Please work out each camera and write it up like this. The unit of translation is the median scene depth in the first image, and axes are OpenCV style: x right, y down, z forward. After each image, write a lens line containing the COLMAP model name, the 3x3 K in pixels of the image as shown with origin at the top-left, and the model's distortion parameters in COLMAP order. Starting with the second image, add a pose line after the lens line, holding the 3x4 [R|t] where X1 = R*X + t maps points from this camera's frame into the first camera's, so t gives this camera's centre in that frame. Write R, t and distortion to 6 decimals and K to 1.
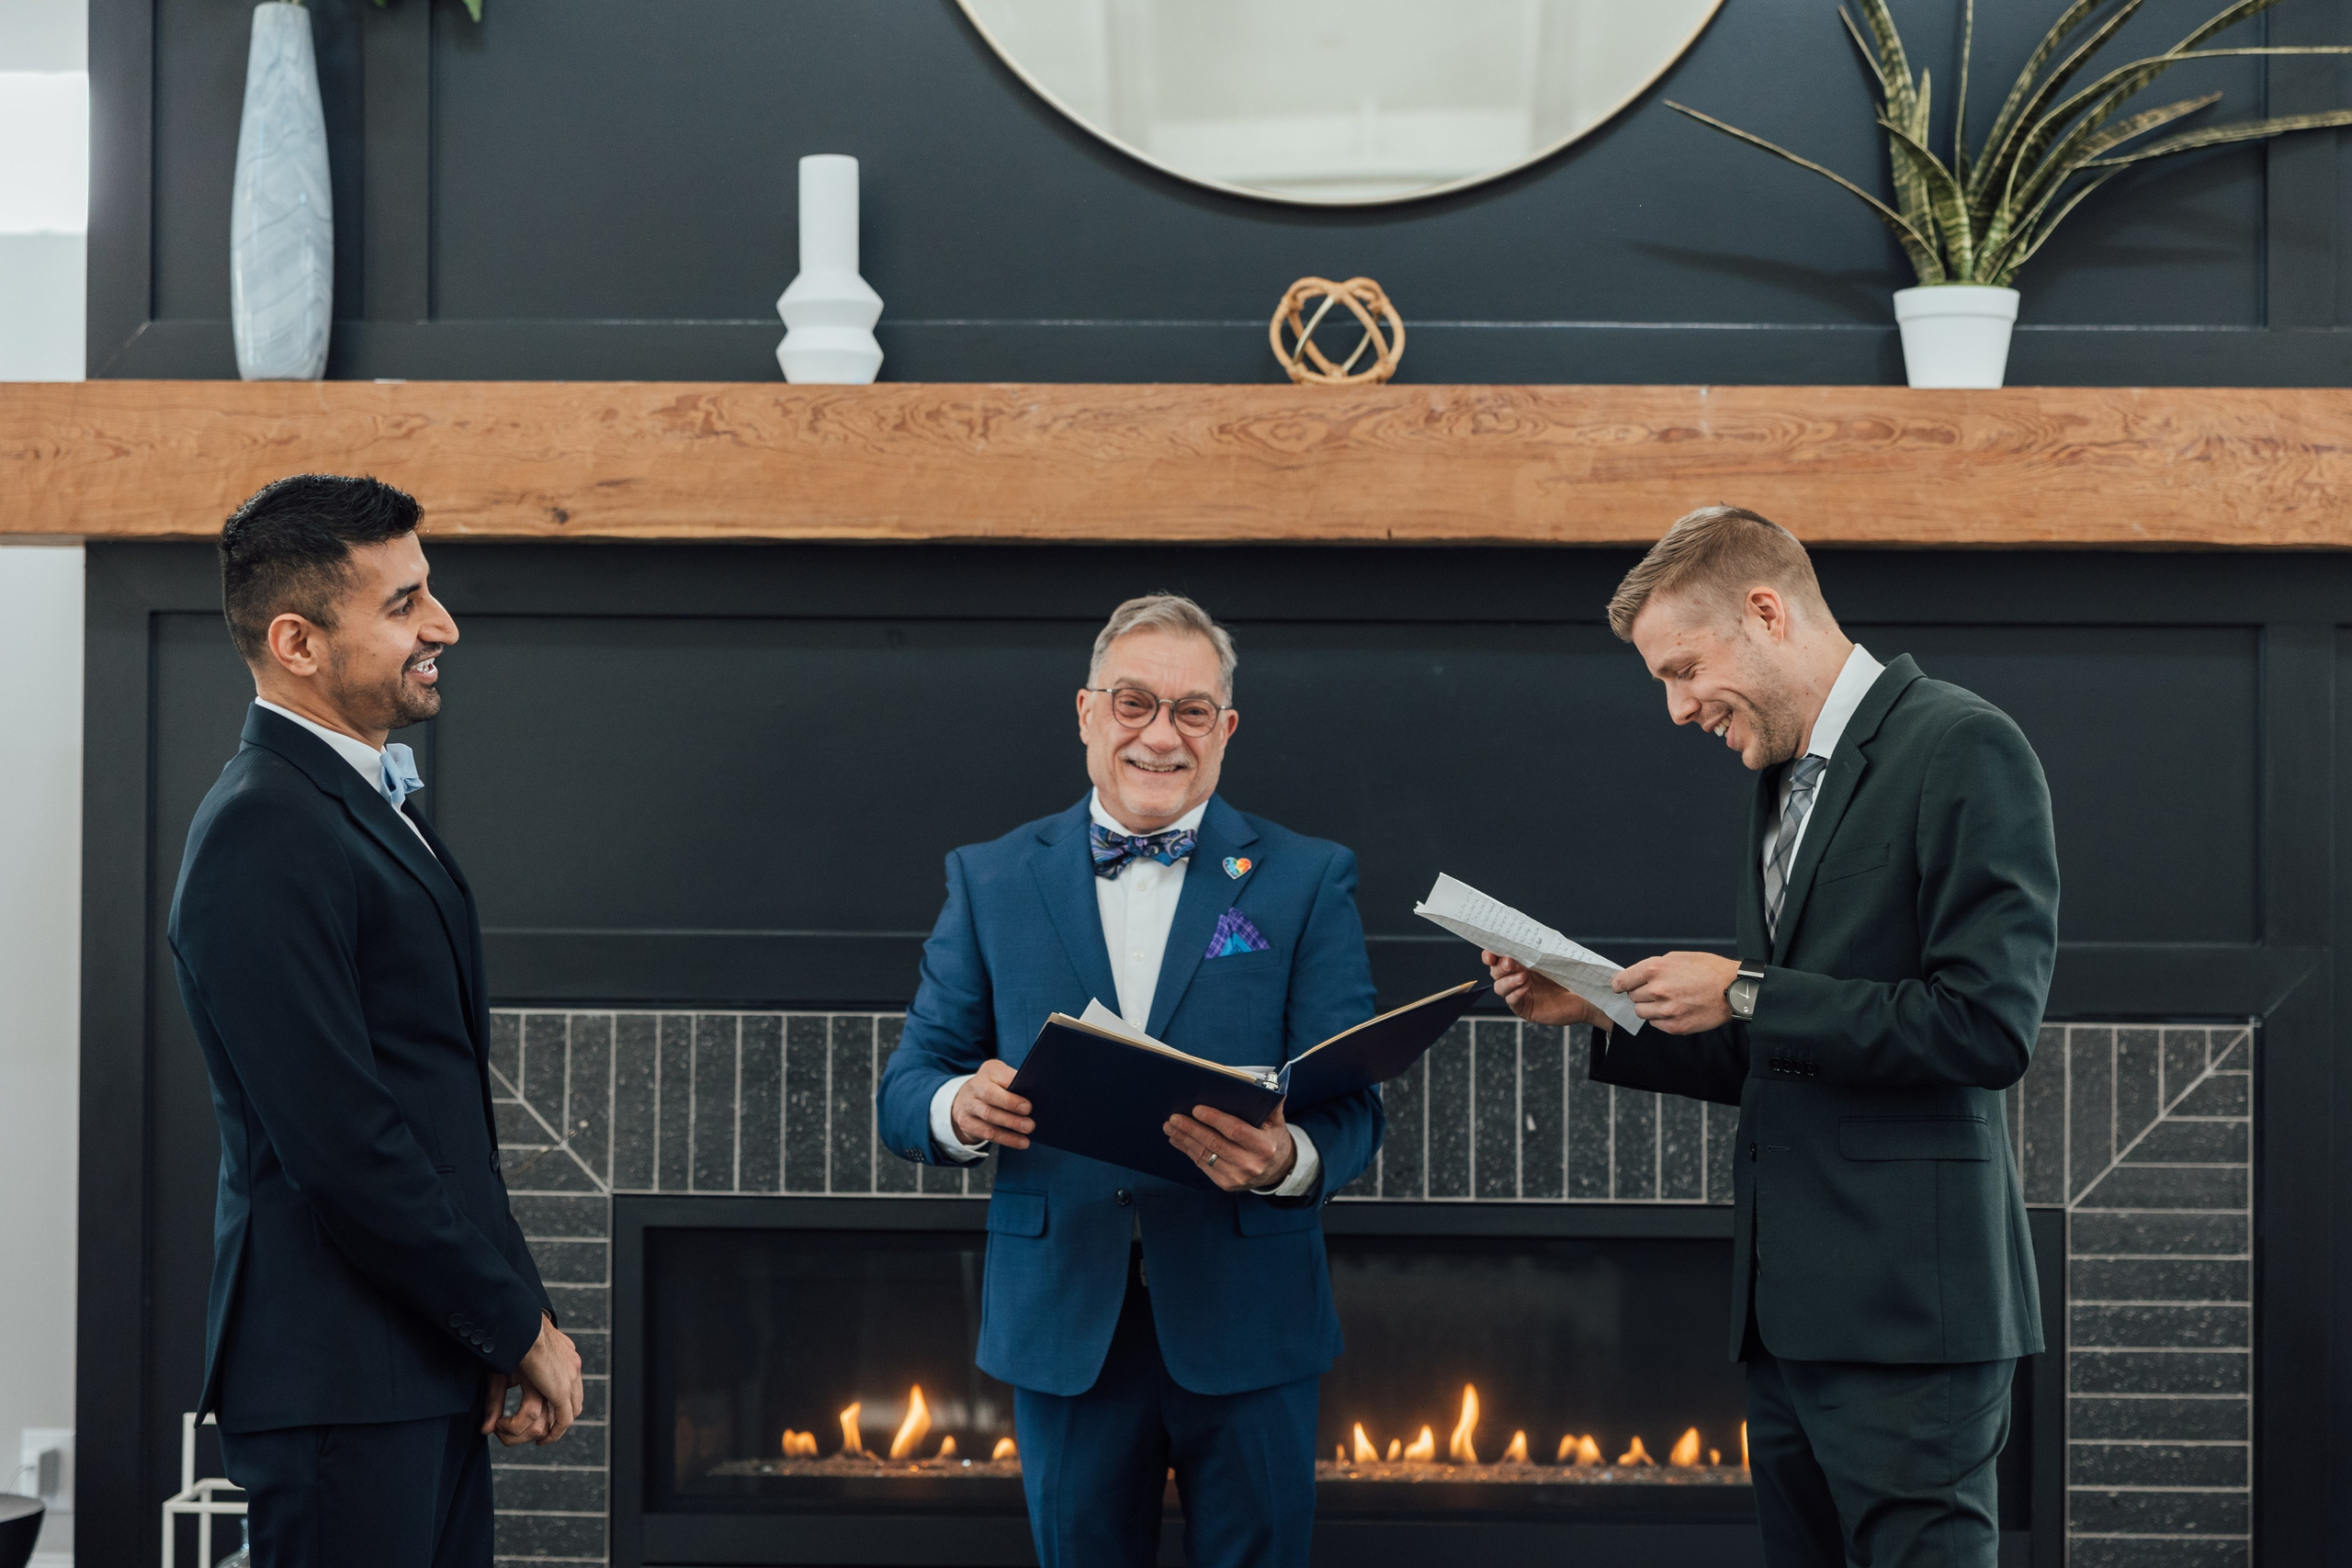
lens RADIAL K [[4291.4, 0, 1184.9], [0, 4291.4, 793.8], [0, 0, 1]] dist [0.041940, 0.000000]
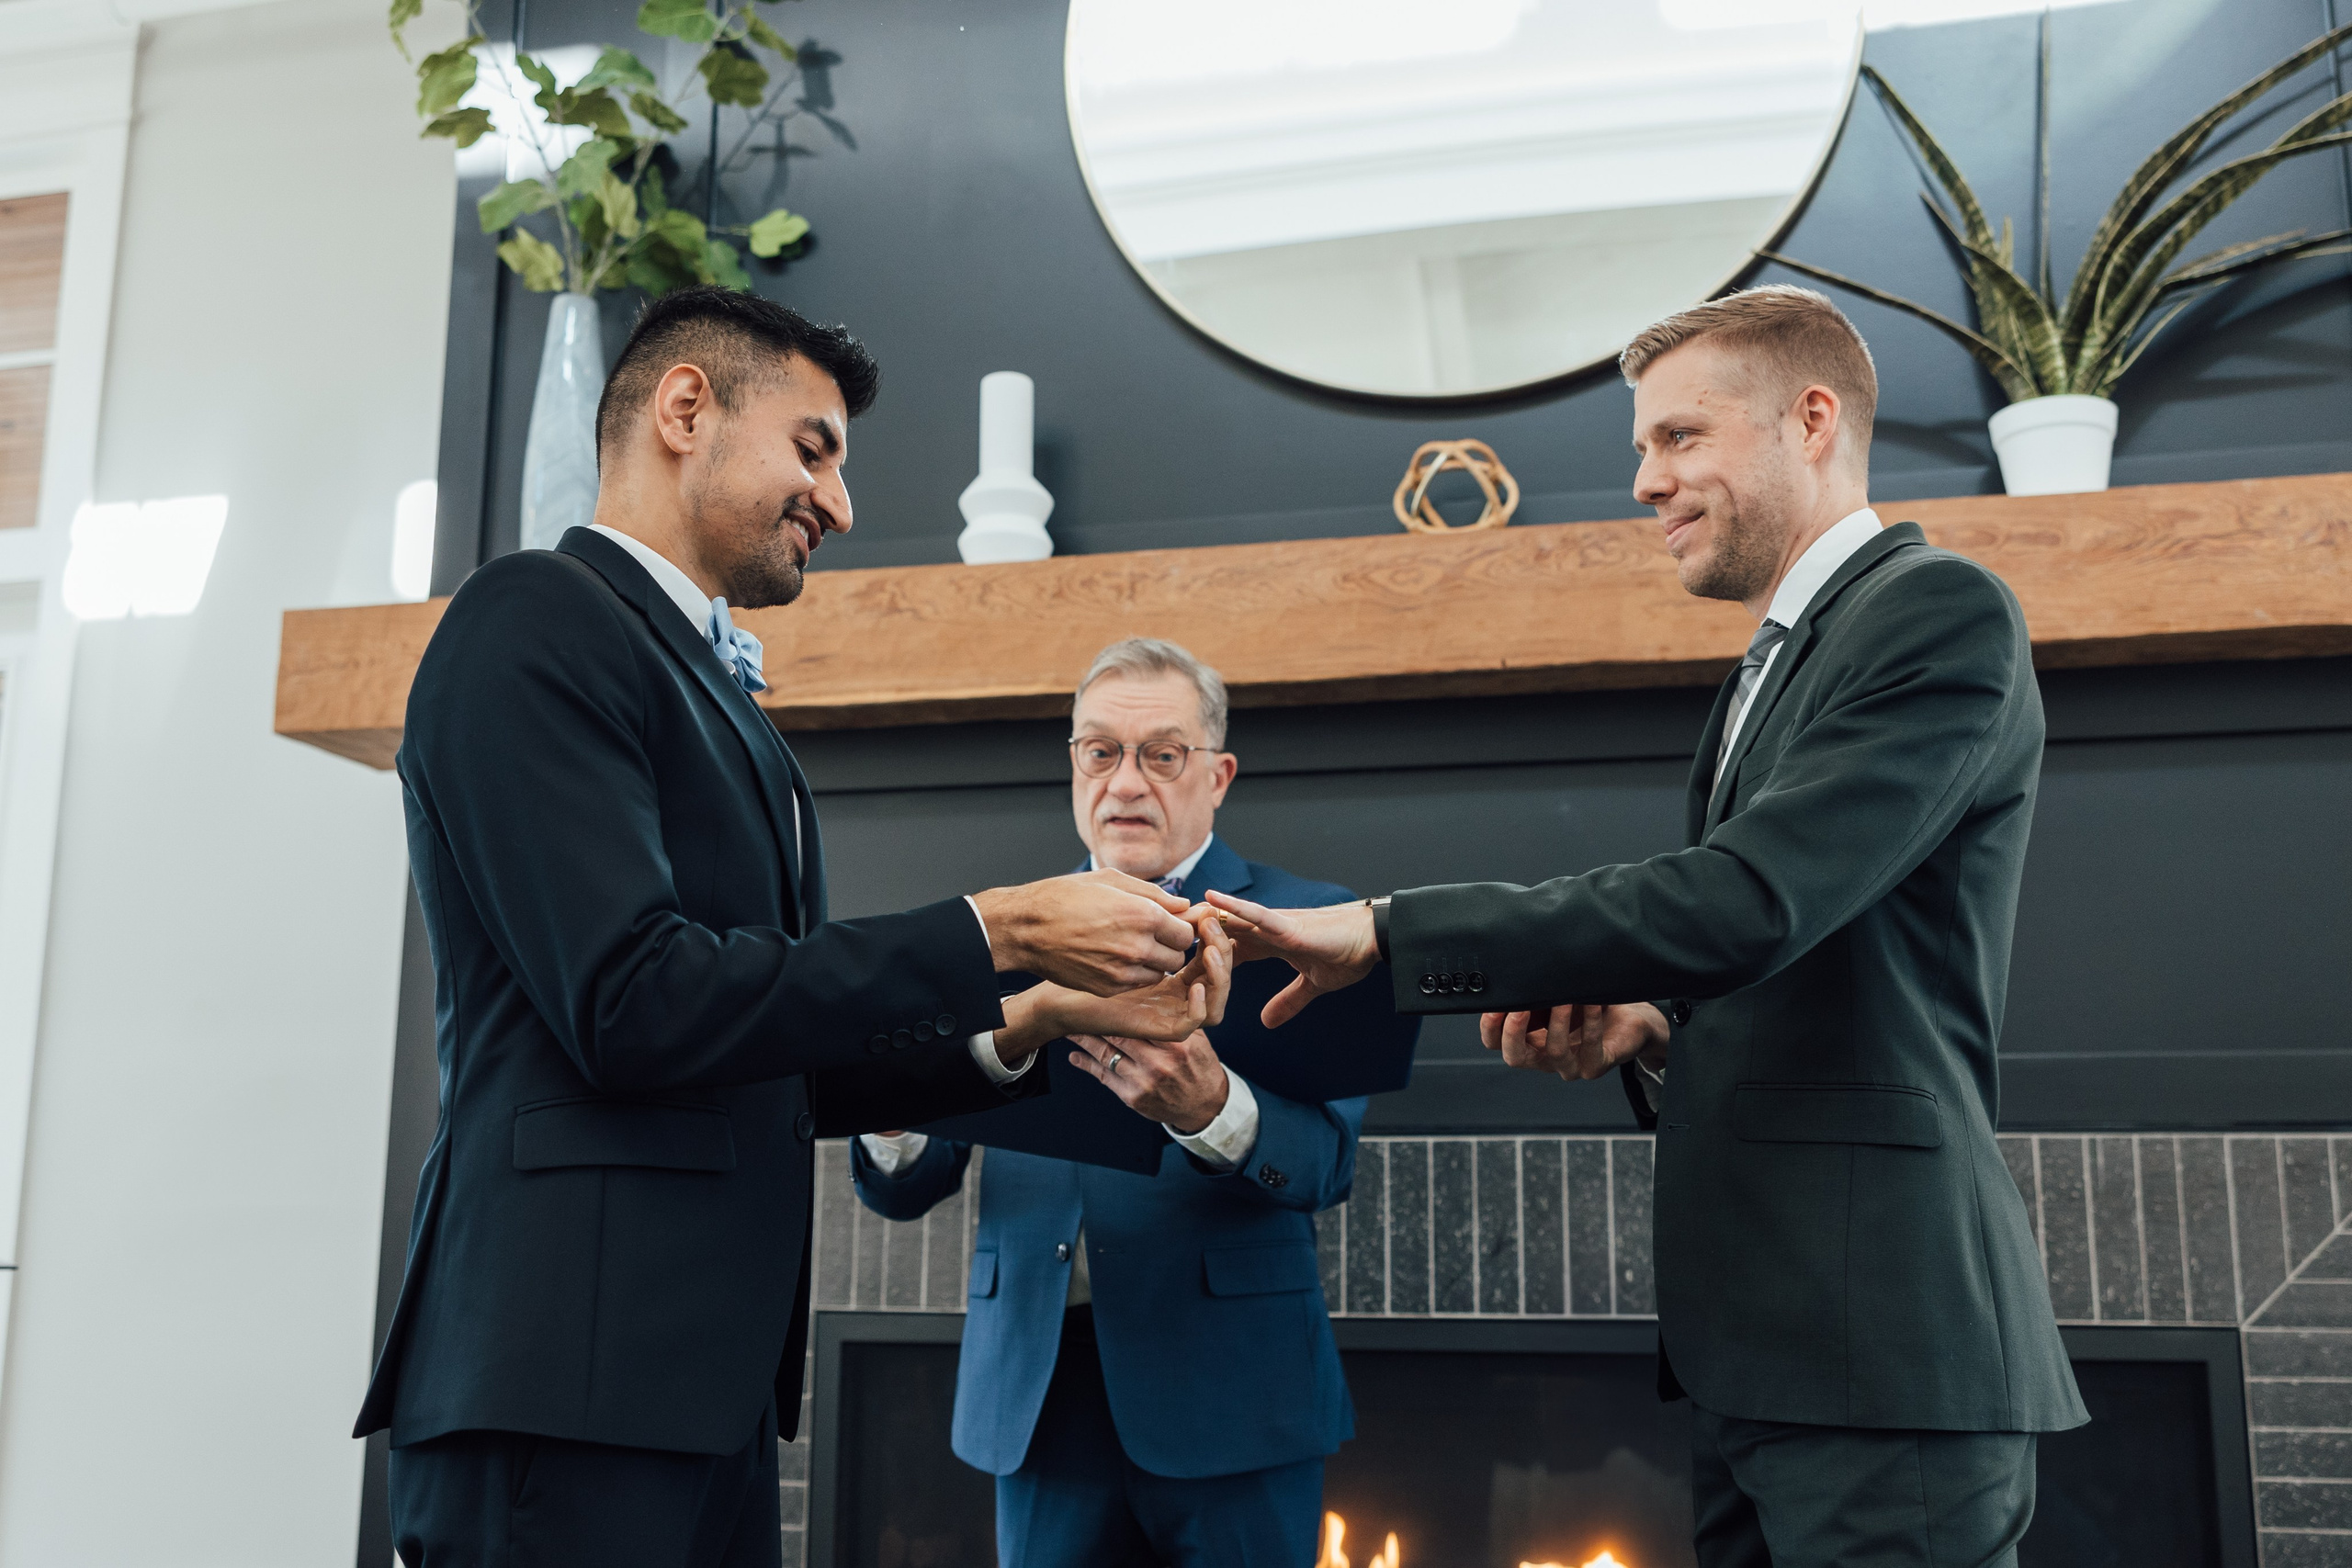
lens RADIAL K [[2340.0, 0, 1168.9], [0, 2340.0, 784.1], [0, 0, 1]] dist [0.000231, 0.000000]
pose [[0.982119, -0.036794, -0.184633, 0.071492], [0.002412, 0.983095, -0.183078, 0.072973], [0.188247, 0.179359, 0.965605, 0.432885]]
